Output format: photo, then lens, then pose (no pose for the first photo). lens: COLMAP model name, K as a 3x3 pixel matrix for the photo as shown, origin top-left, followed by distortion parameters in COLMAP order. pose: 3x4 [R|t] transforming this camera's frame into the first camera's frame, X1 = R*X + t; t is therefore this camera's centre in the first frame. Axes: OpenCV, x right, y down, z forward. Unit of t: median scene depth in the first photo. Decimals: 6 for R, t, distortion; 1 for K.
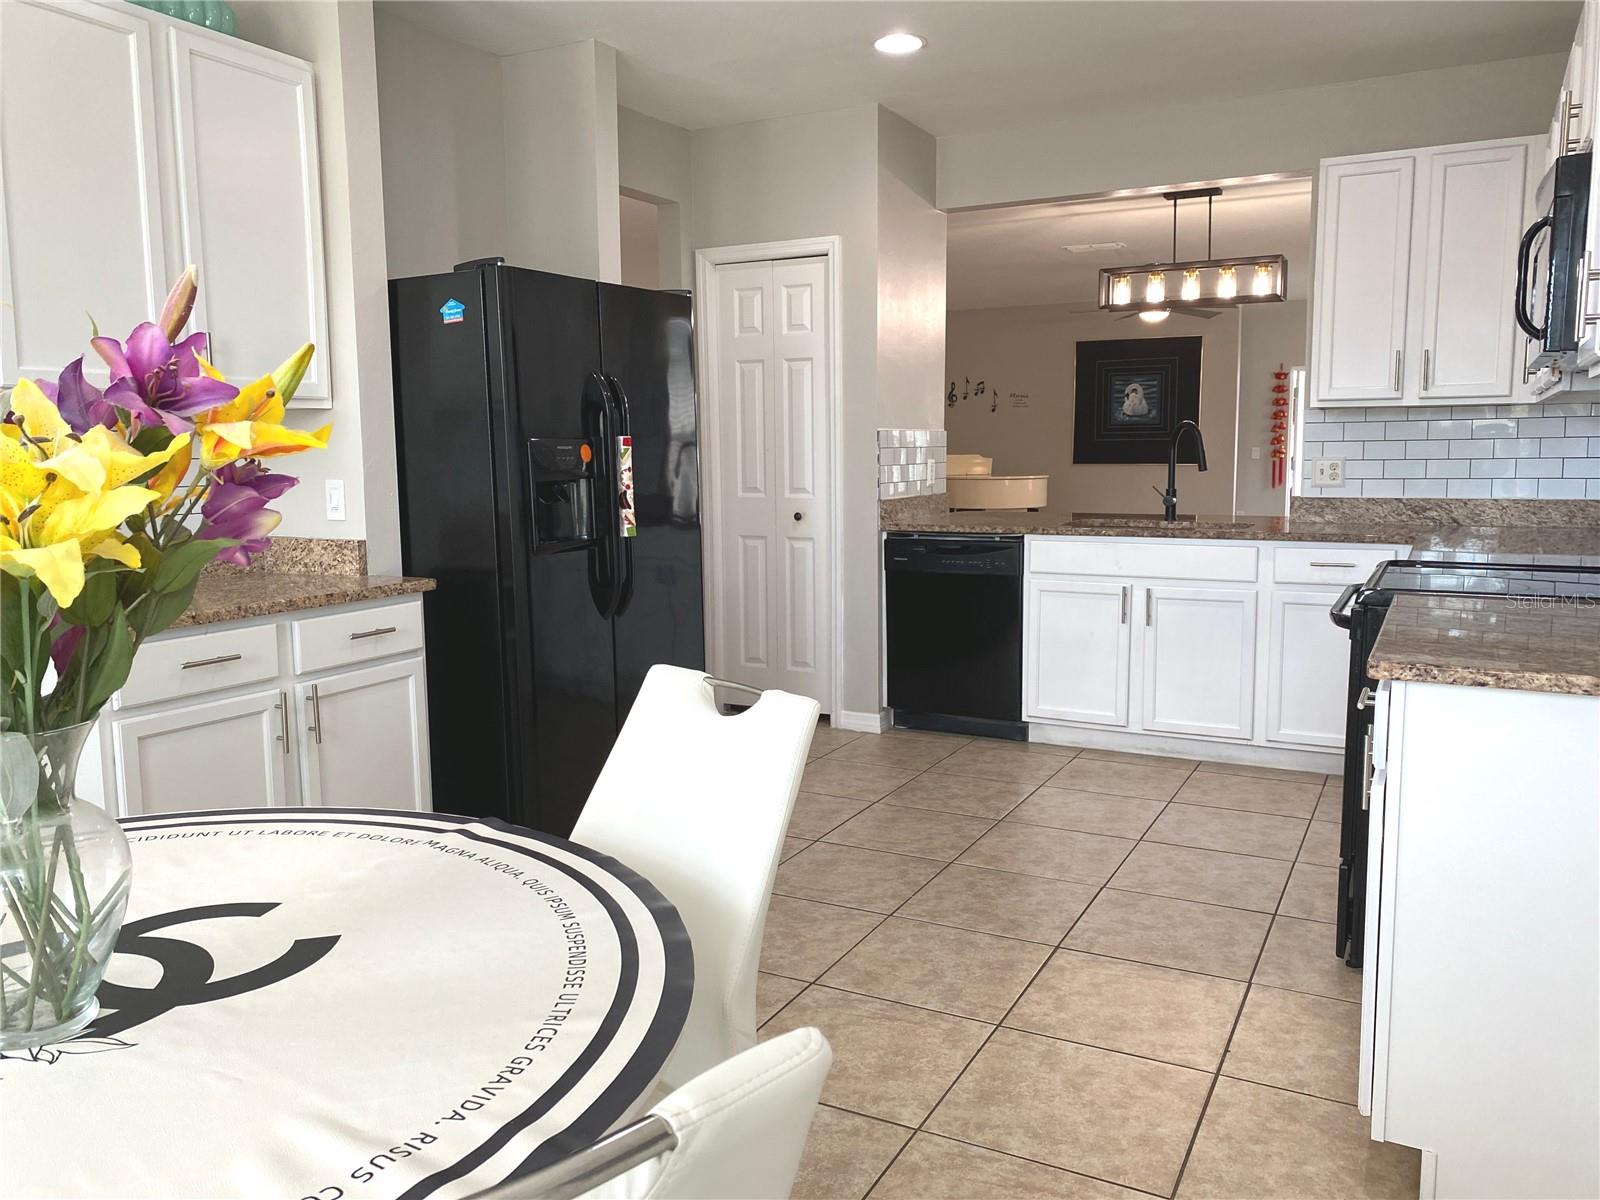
lens RADIAL K [[1216.0, 0, 807.6], [0, 1216.0, 597.9], [0, 0, 1]] dist [0.016007, 0.000969]
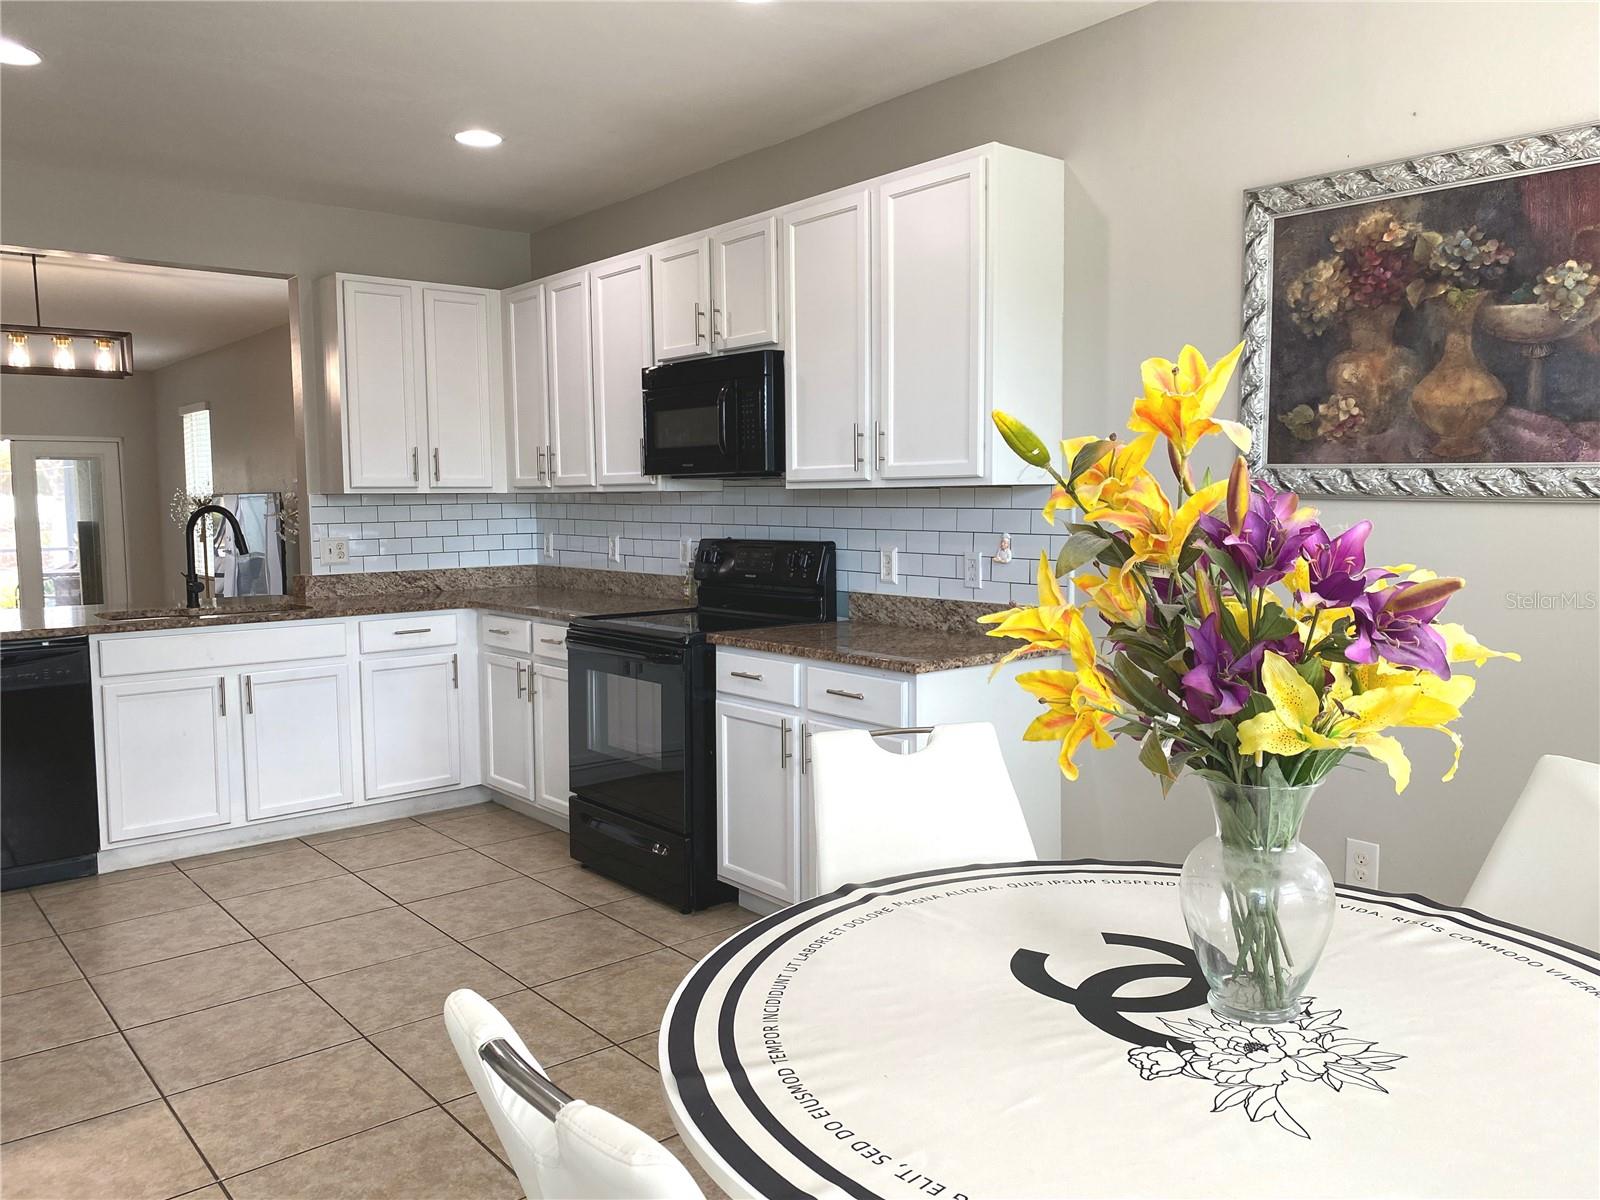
lens RADIAL K [[1216.0, 0, 807.6], [0, 1216.0, 597.9], [0, 0, 1]] dist [0.016007, 0.000969]
pose [[0.376874, -0.071932, 0.923467, -0.465384], [0.123474, 0.991984, 0.026879, -0.041586], [-0.917998, 0.103894, 0.382734, 0.209873]]
